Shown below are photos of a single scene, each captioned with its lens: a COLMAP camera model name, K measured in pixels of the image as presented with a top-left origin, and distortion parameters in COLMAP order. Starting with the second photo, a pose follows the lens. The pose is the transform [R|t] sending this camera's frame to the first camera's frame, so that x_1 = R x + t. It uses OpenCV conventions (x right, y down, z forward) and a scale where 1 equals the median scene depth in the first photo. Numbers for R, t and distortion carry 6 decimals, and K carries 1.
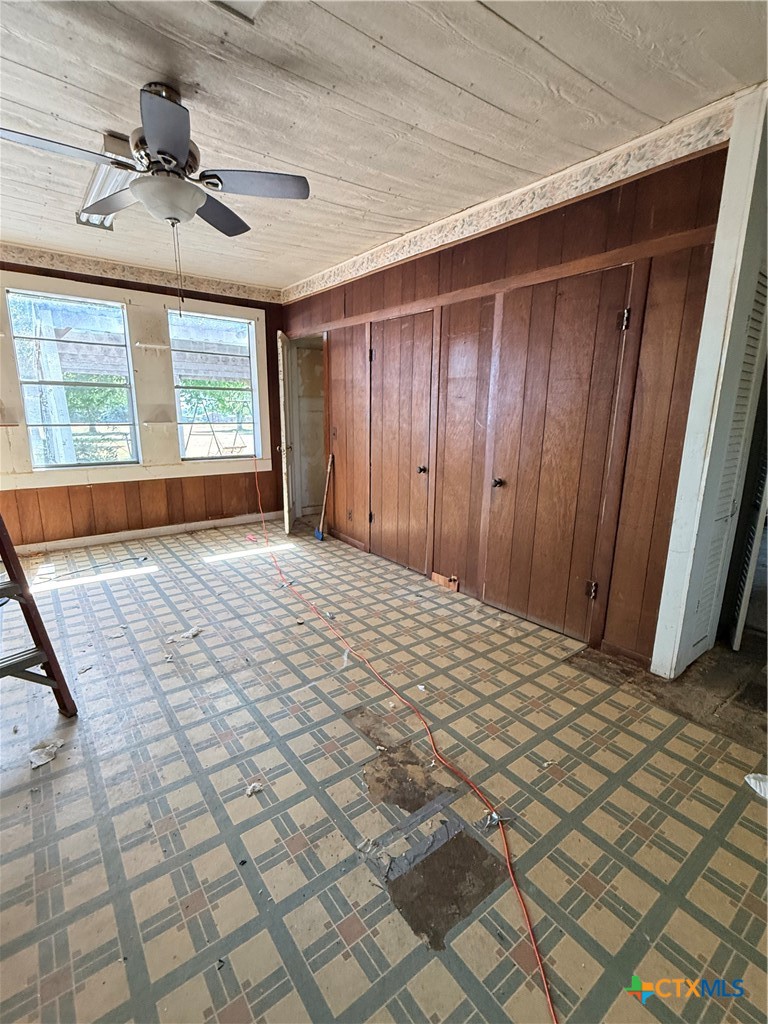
lens RADIAL K [[471.0, 0, 384.0], [0, 471.0, 512.0], [0, 0, 1]] dist [0.000274, 0.000523]
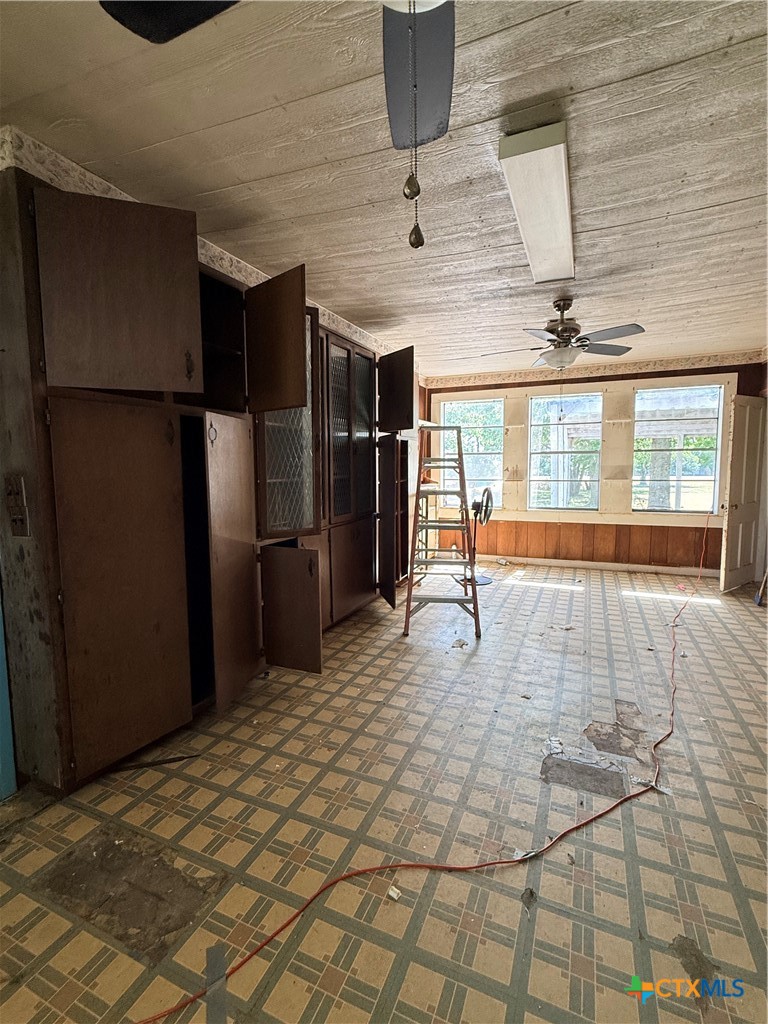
lens RADIAL K [[471.0, 0, 384.0], [0, 471.0, 512.0], [0, 0, 1]] dist [0.000274, 0.000523]
pose [[0.485596, 0.071178, -0.871281, 0.340911], [-0.166344, 0.985993, -0.012161, 0.013917], [0.858211, 0.150838, 0.490634, -0.142063]]
